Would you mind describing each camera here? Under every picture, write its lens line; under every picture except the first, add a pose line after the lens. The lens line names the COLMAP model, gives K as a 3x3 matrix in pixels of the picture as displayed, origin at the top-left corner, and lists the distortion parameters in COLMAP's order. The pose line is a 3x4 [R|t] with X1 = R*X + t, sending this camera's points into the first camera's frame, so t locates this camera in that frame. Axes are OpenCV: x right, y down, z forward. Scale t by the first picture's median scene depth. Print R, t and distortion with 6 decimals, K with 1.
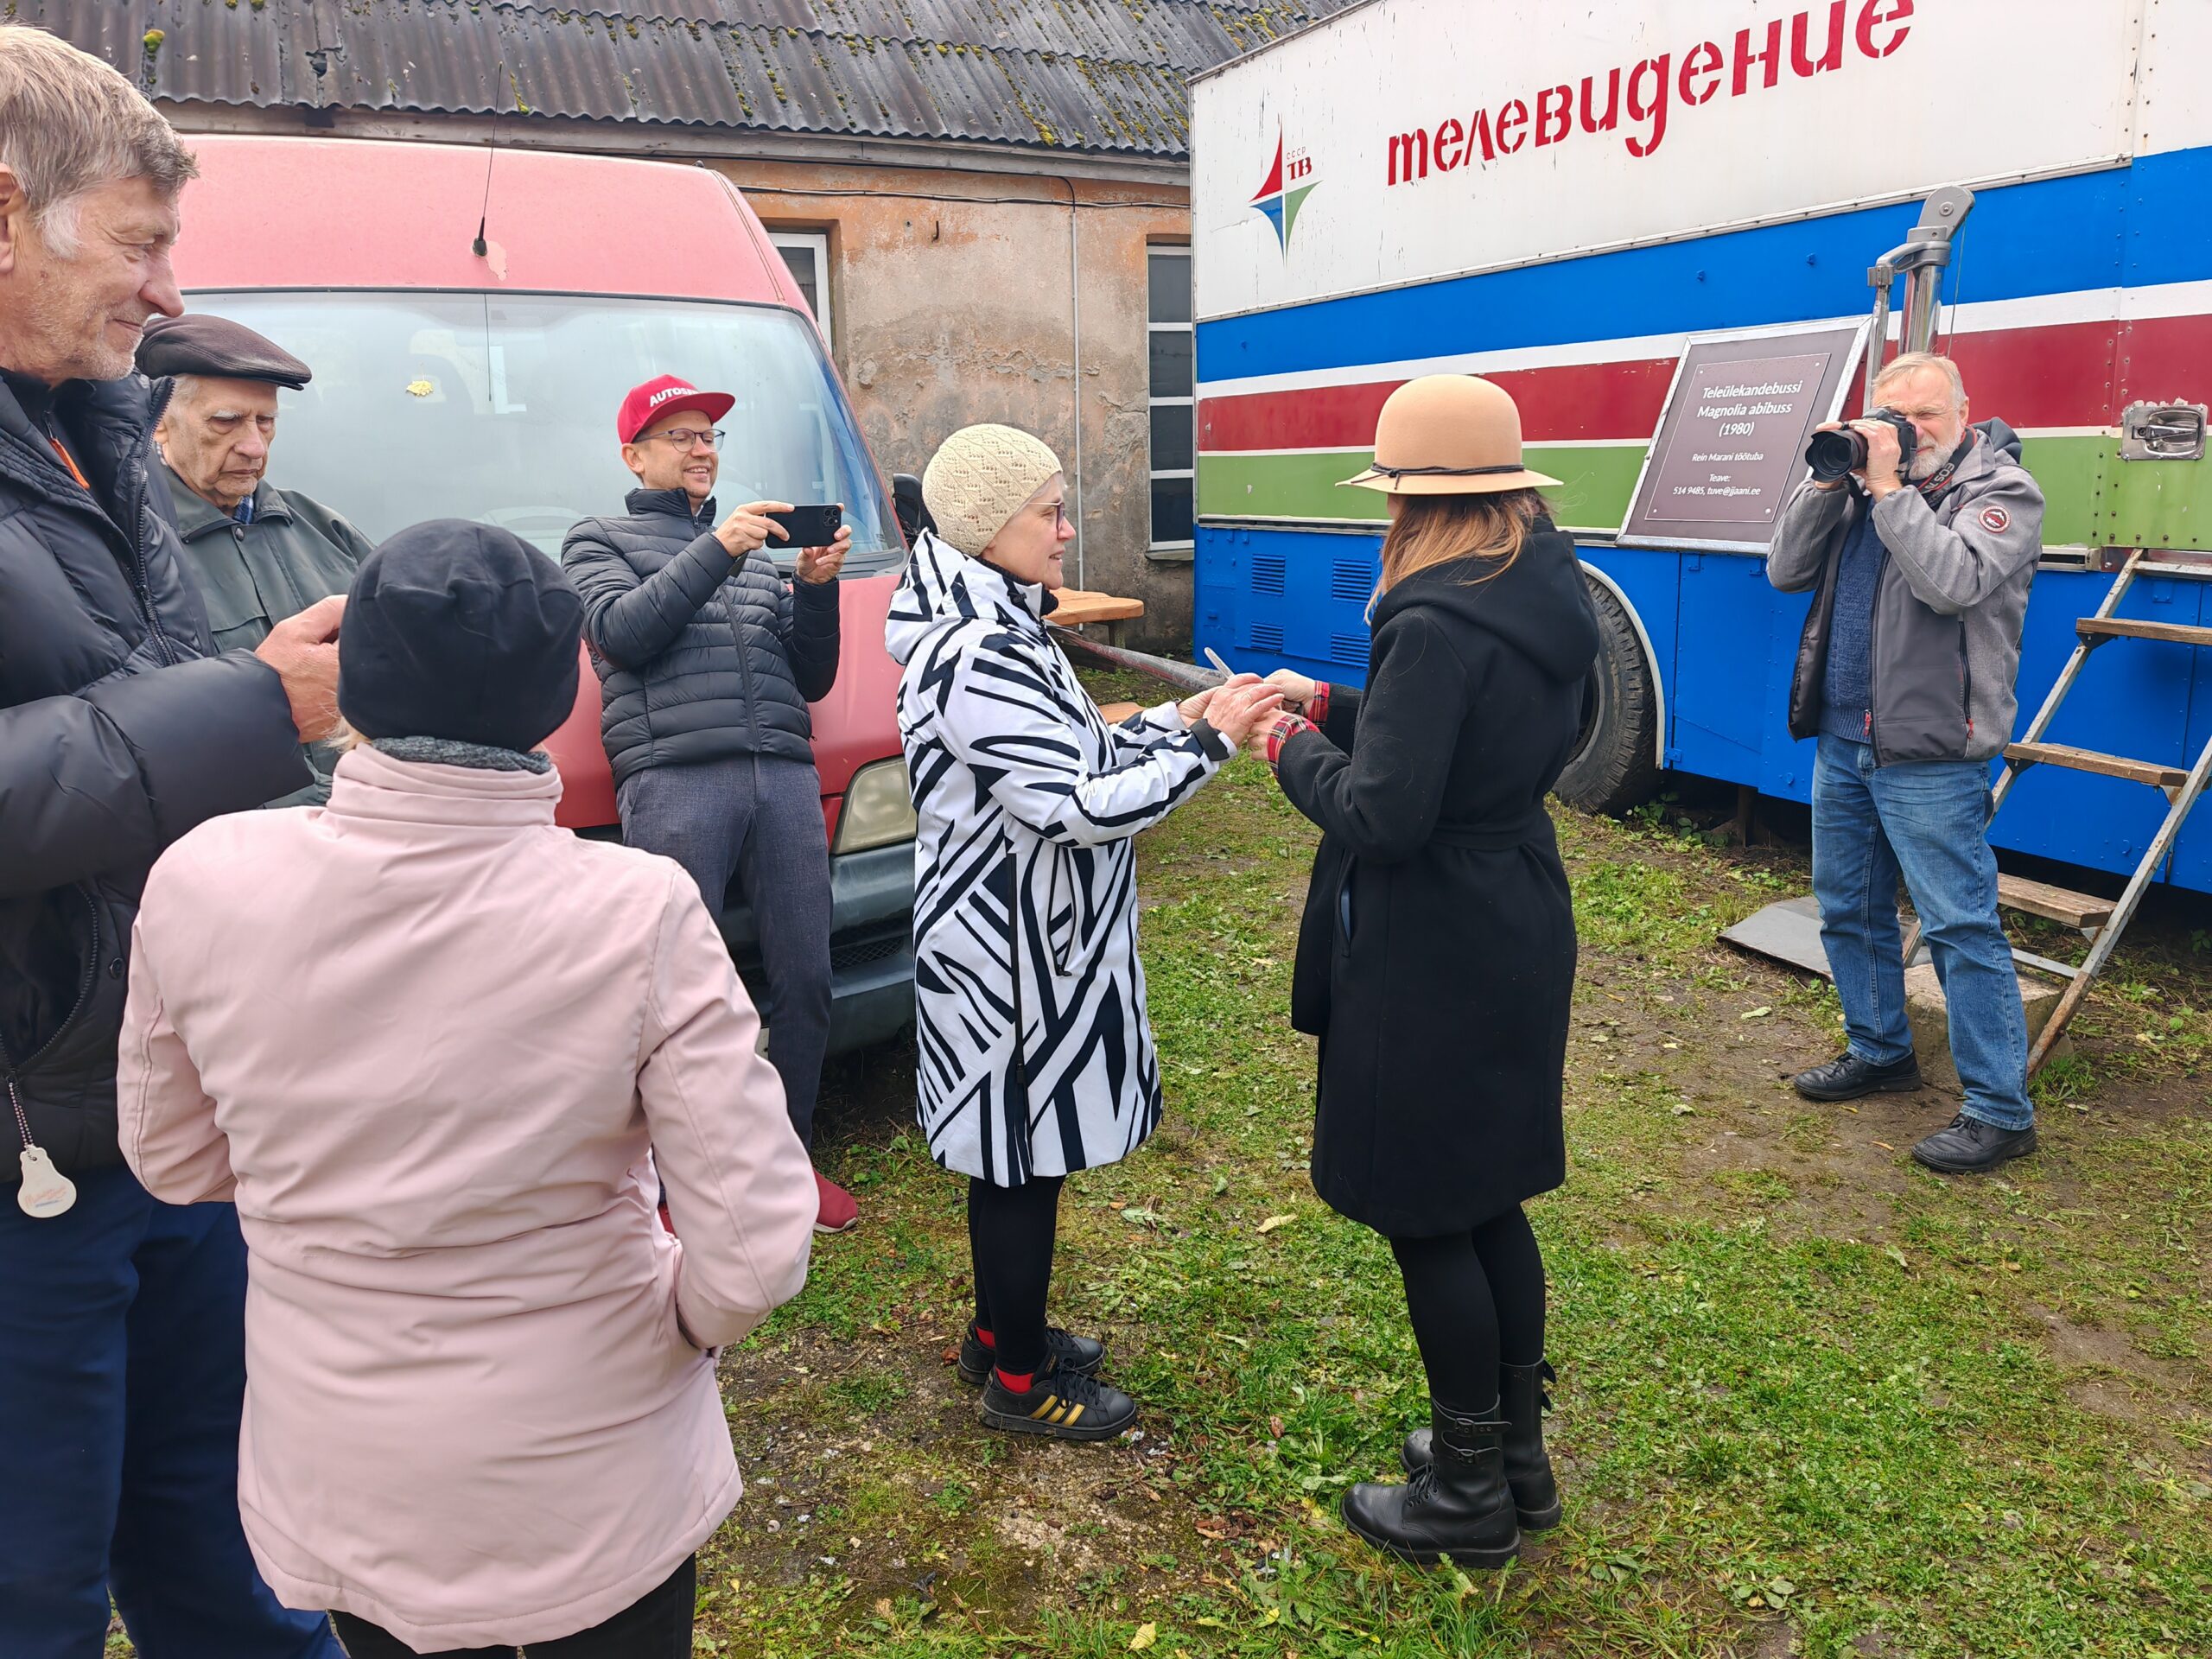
lens RADIAL K [[1733.7, 0, 1106.0], [0, 1733.7, 829.5], [0, 0, 1]] dist [0.000293, -0.002158]
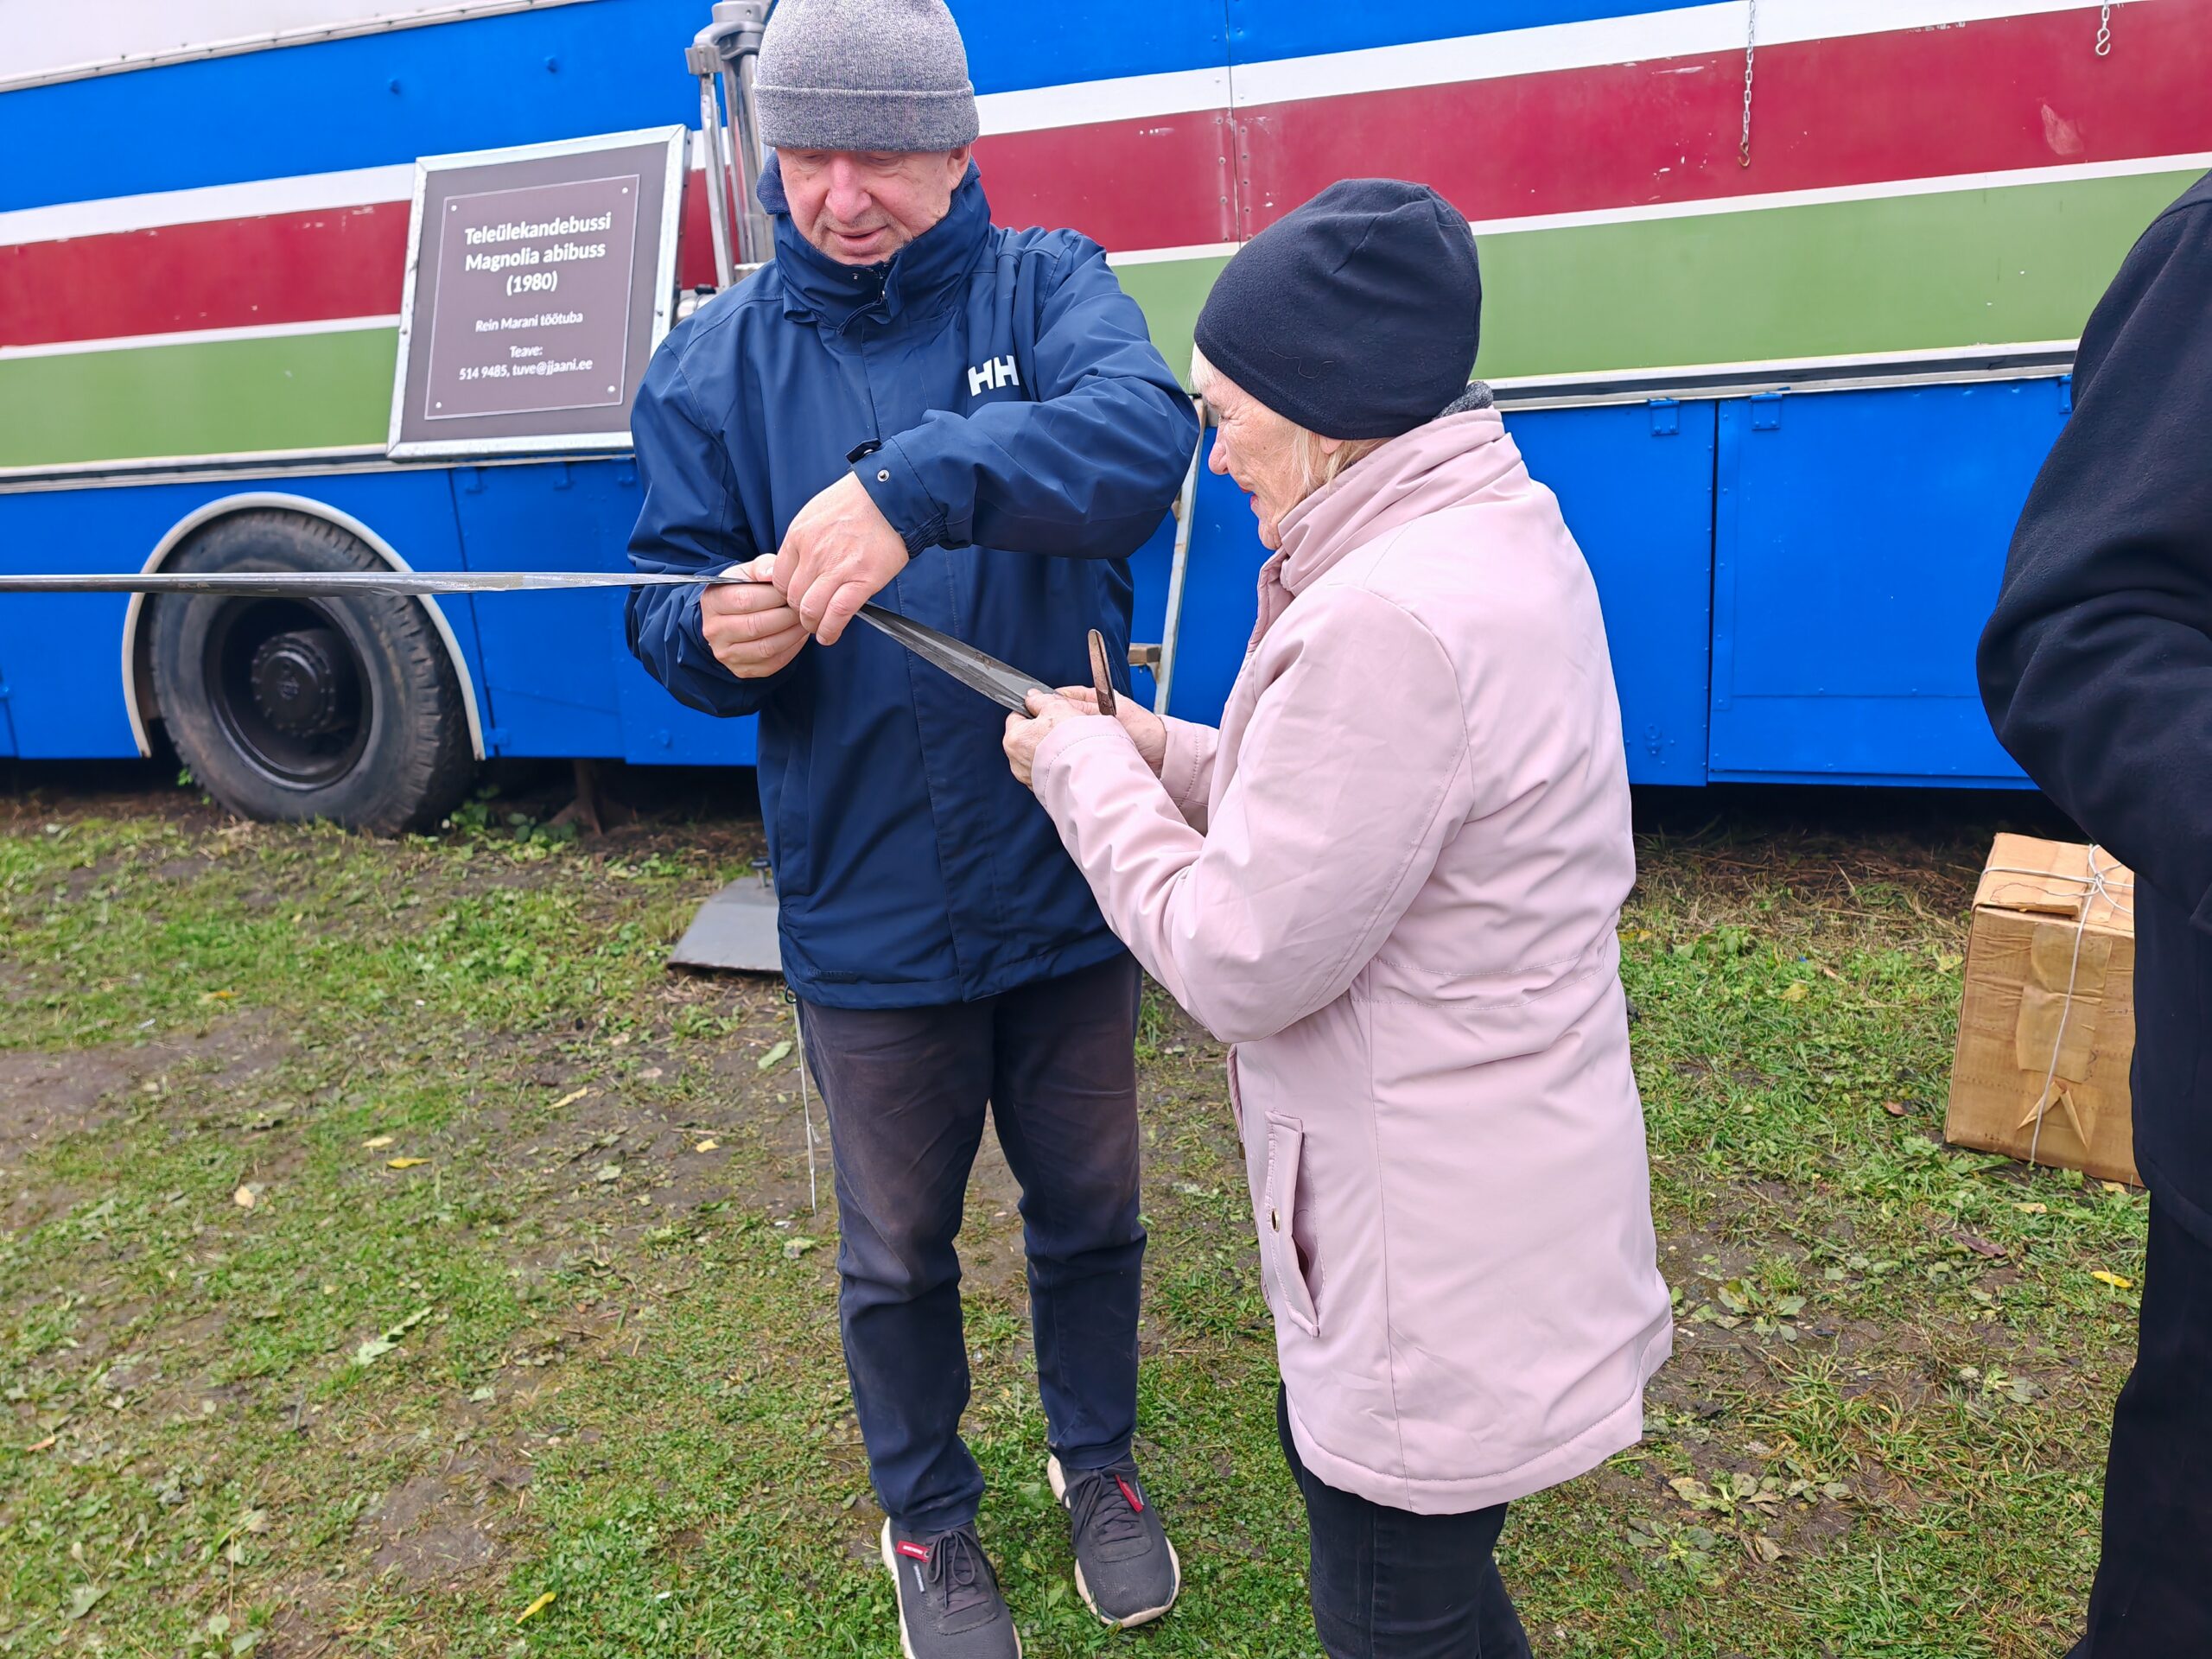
lens RADIAL K [[1677.8, 0, 1109.0], [0, 1677.8, 770.7], [0, 0, 1]] dist [0.012291, 0.003290]
pose [[0.689774, -0.209878, 0.692938, 0.000068], [0.212813, 0.973559, 0.083032, -0.038852], [-0.692042, 0.090193, 0.716200, 0.342288]]
